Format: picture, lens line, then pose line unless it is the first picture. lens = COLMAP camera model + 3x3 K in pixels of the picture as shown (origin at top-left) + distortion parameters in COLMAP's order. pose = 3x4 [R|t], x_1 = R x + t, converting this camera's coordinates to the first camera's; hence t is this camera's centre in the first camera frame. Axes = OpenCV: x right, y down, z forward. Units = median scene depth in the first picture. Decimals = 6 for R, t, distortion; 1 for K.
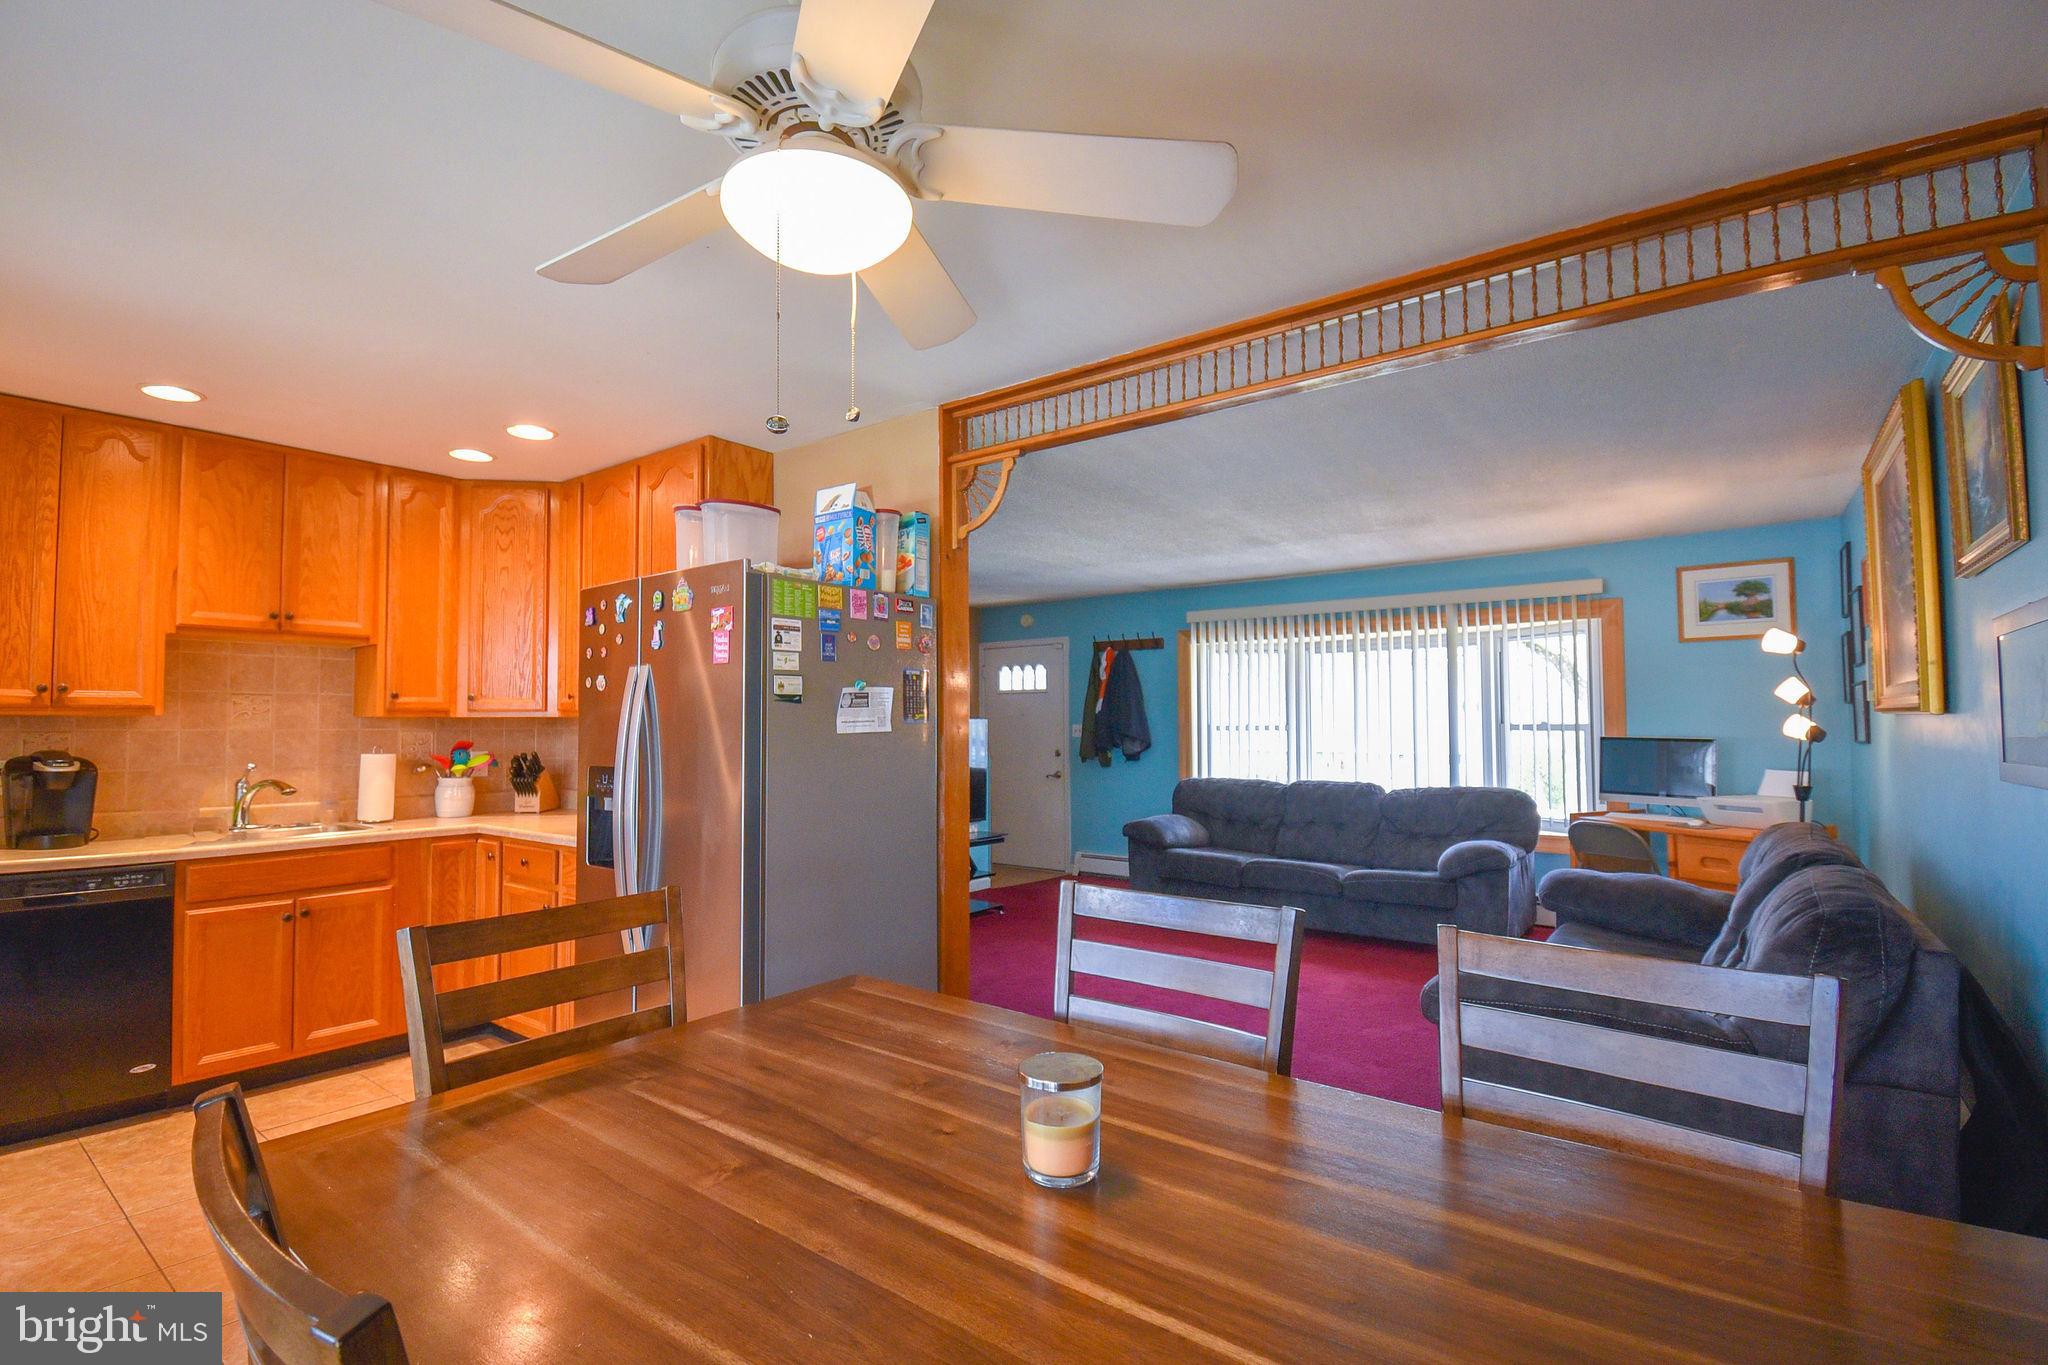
lens RADIAL K [[920.3, 0, 1019.5], [0, 920.3, 691.4], [0, 0, 1]] dist [0.018394, -0.025692]
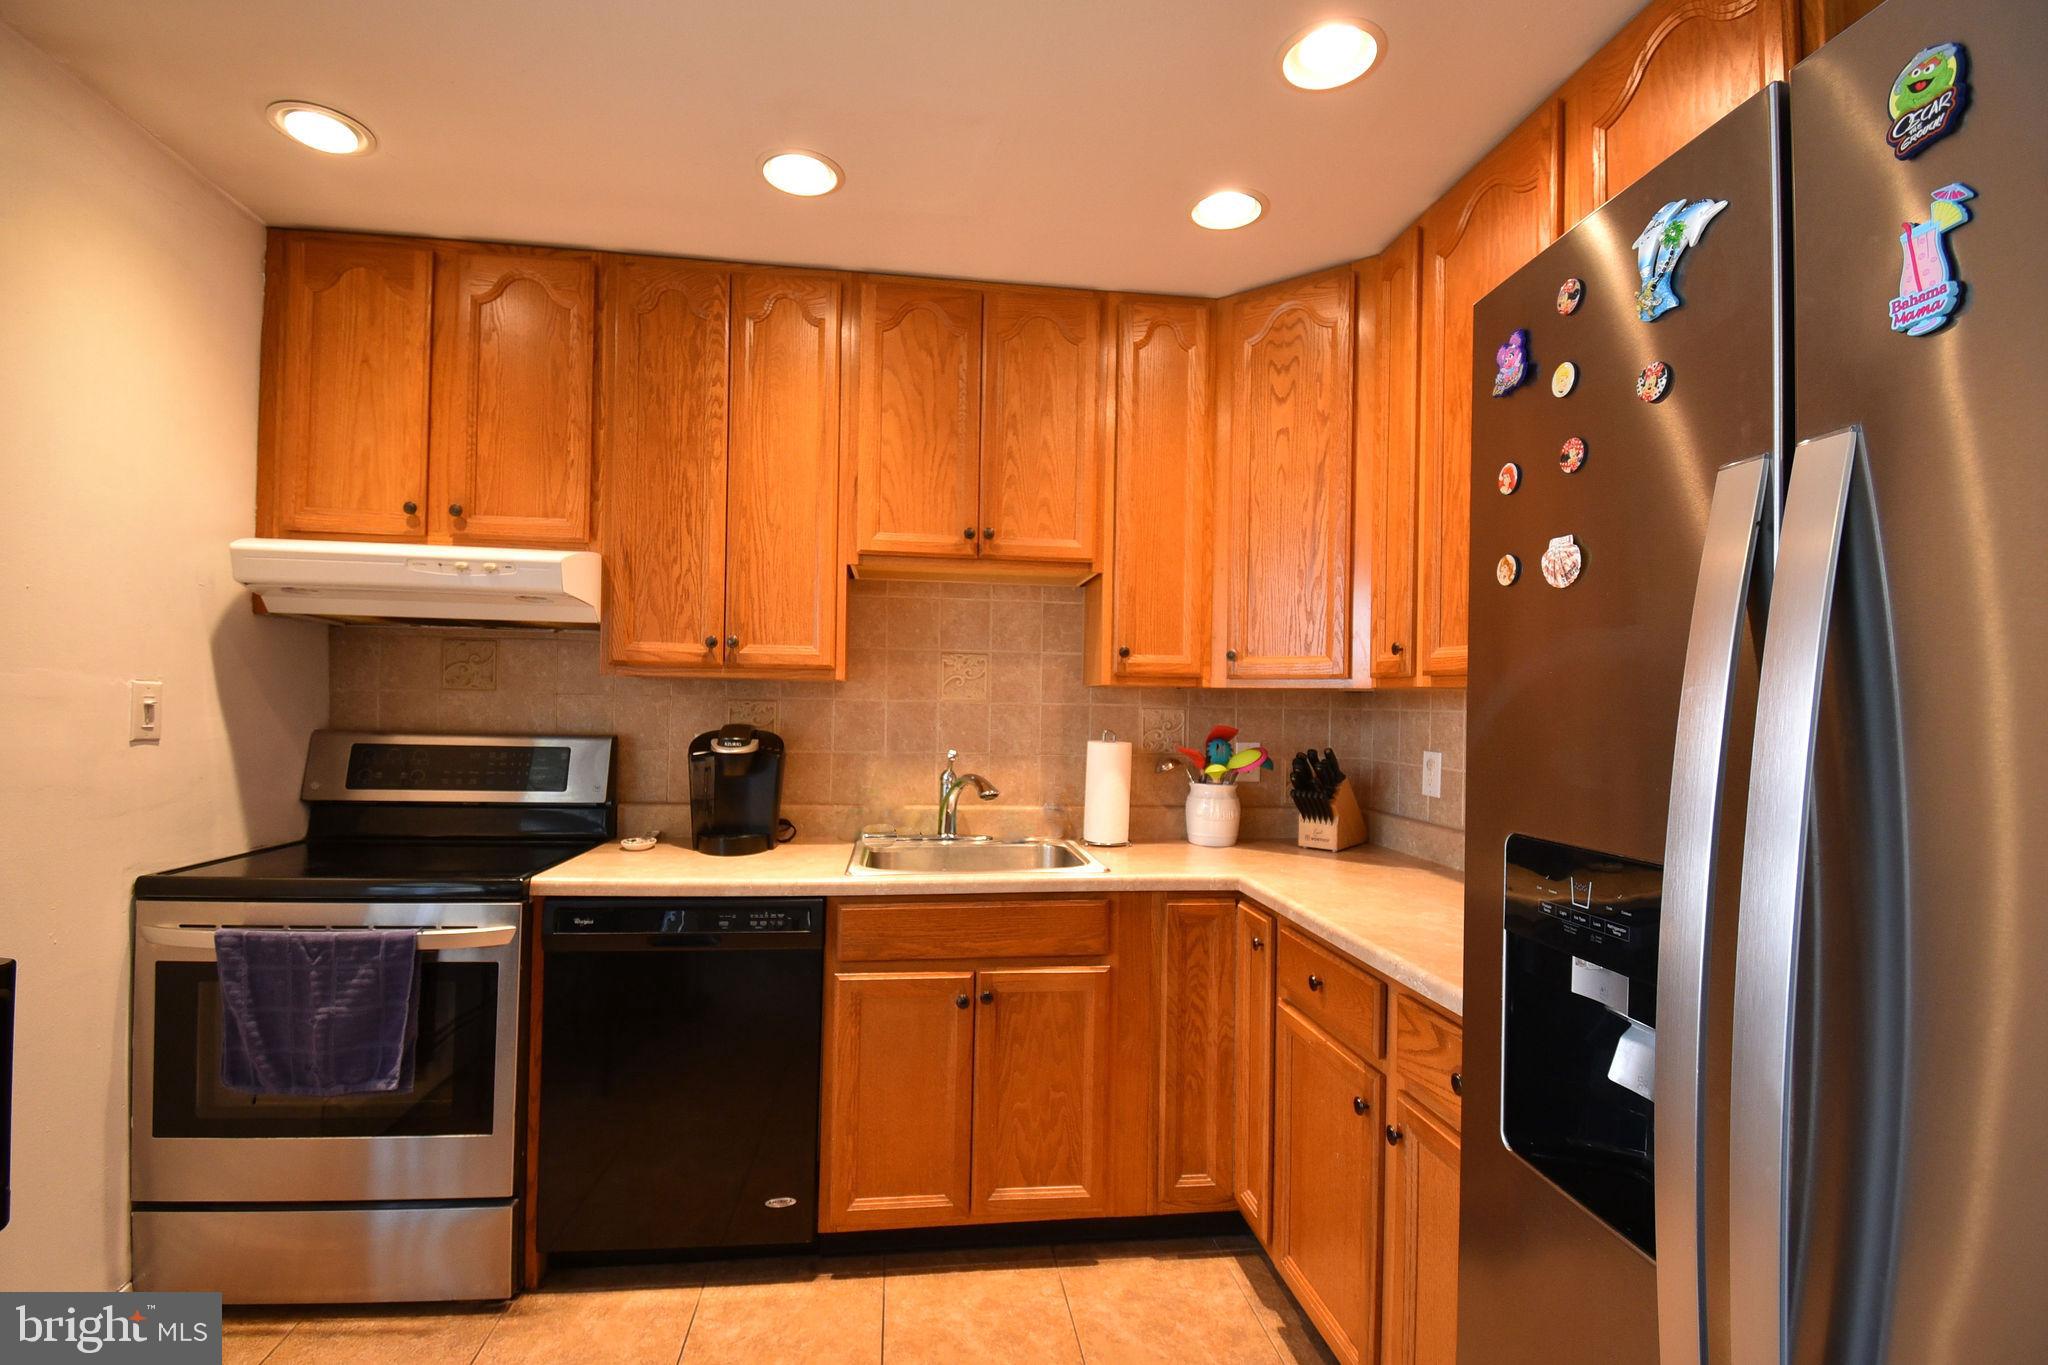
lens RADIAL K [[920.3, 0, 1019.5], [0, 920.3, 691.4], [0, 0, 1]] dist [0.018394, -0.025692]
pose [[0.699015, 0.009207, -0.715048, -0.291462], [0.004835, 0.999833, 0.017601, 0.021278], [0.715091, -0.015761, 0.698854, 0.537186]]
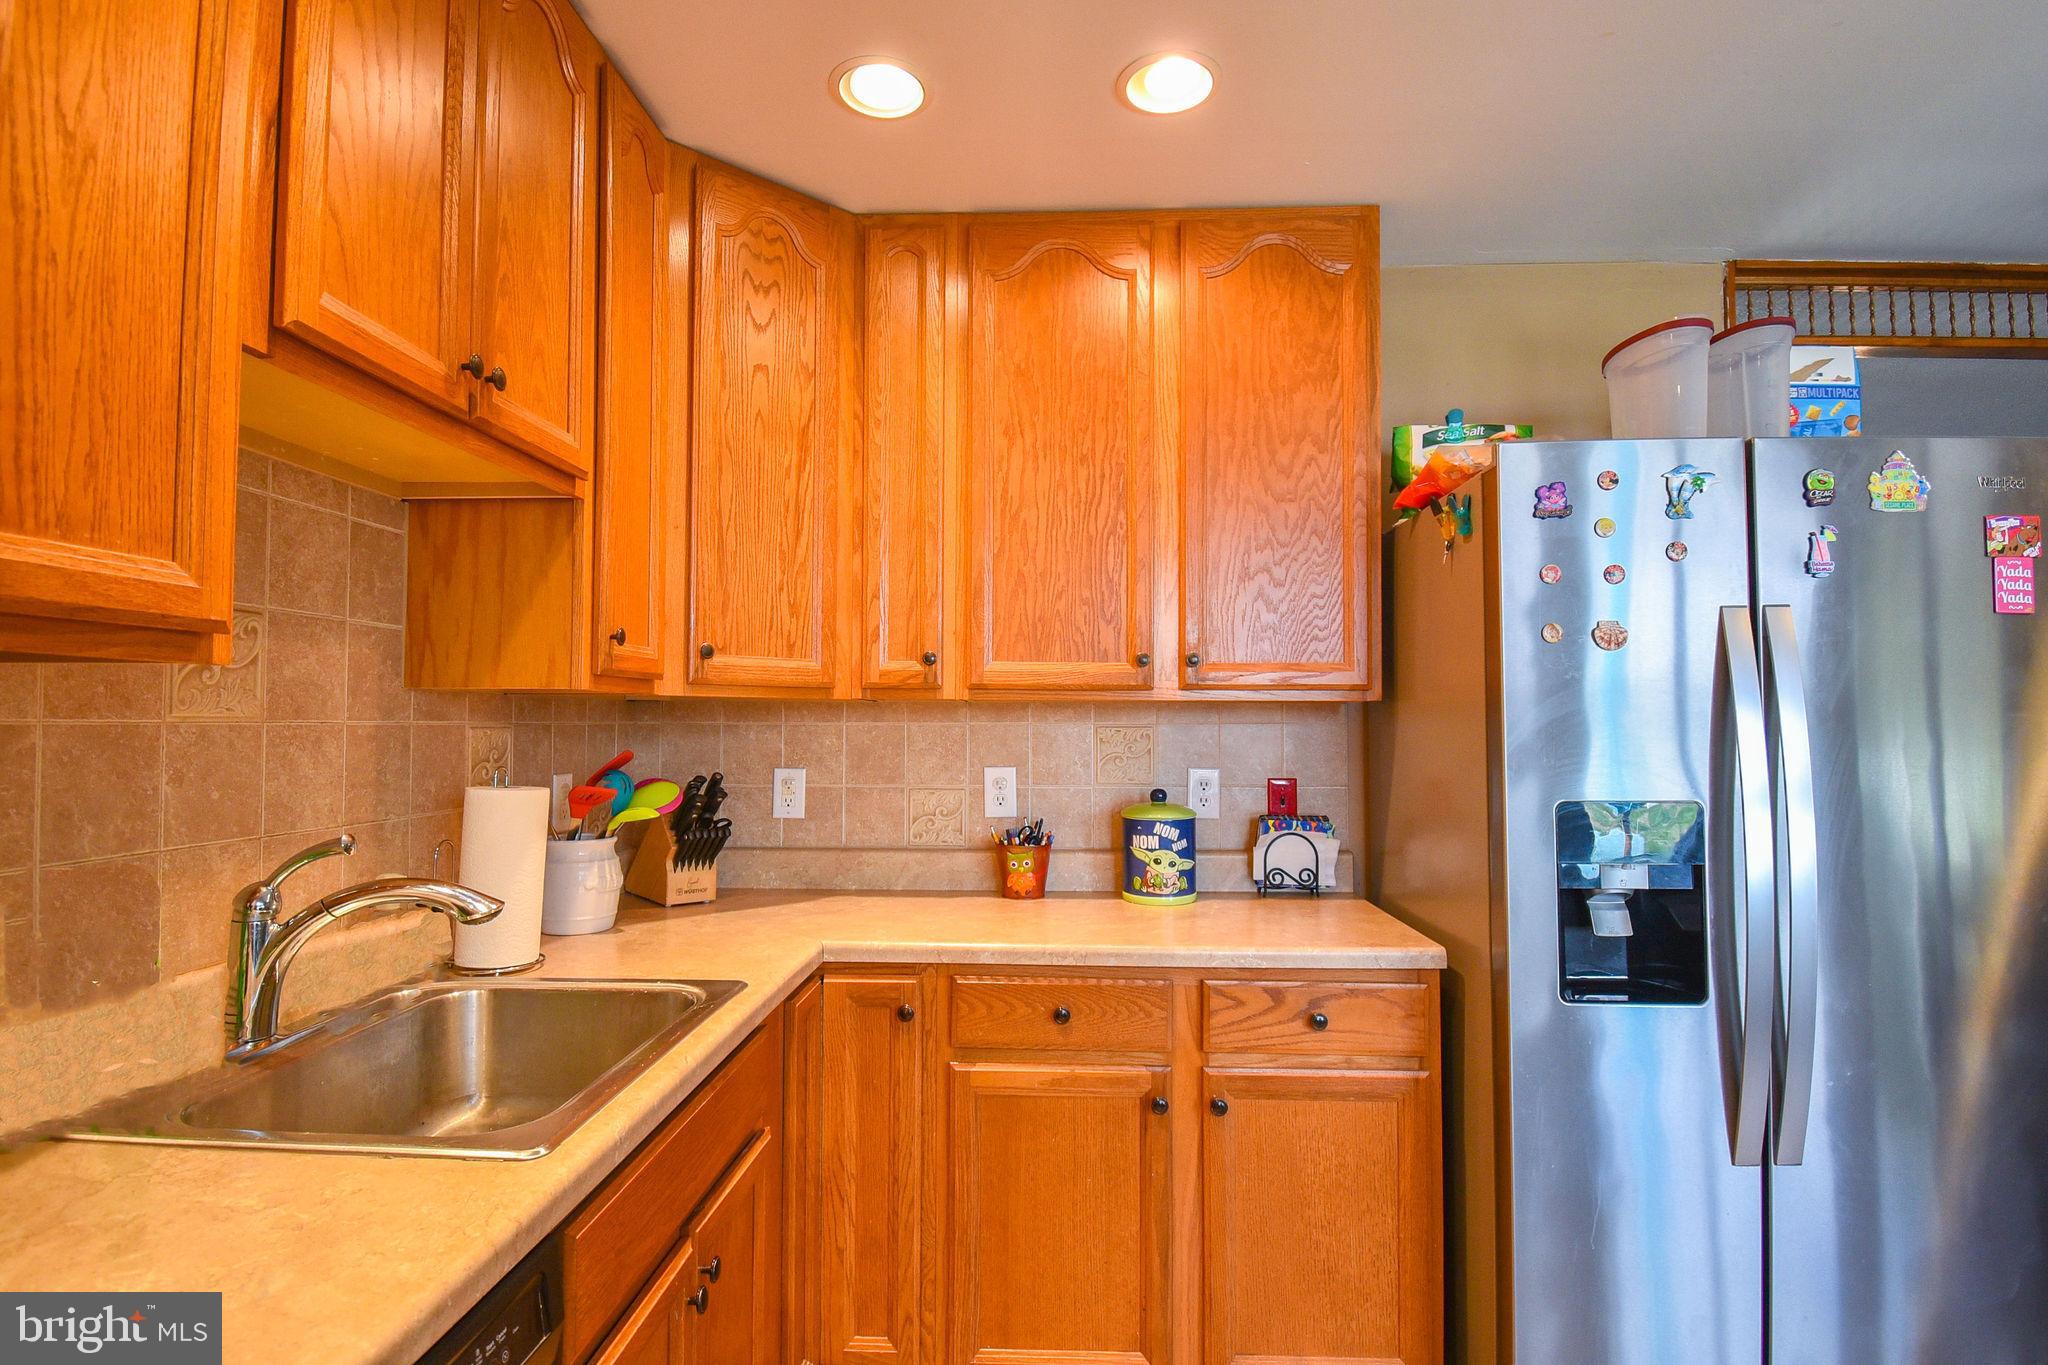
lens RADIAL K [[1006.3, 0, 1022.4], [0, 1006.3, 688.5], [0, 0, 1]] dist [0.019230, -0.038991]
pose [[0.828331, 0.026352, 0.559619, -0.820702], [-0.027391, 0.999603, -0.006528, 0.025868], [-0.559570, -0.009921, 0.828724, 0.585963]]
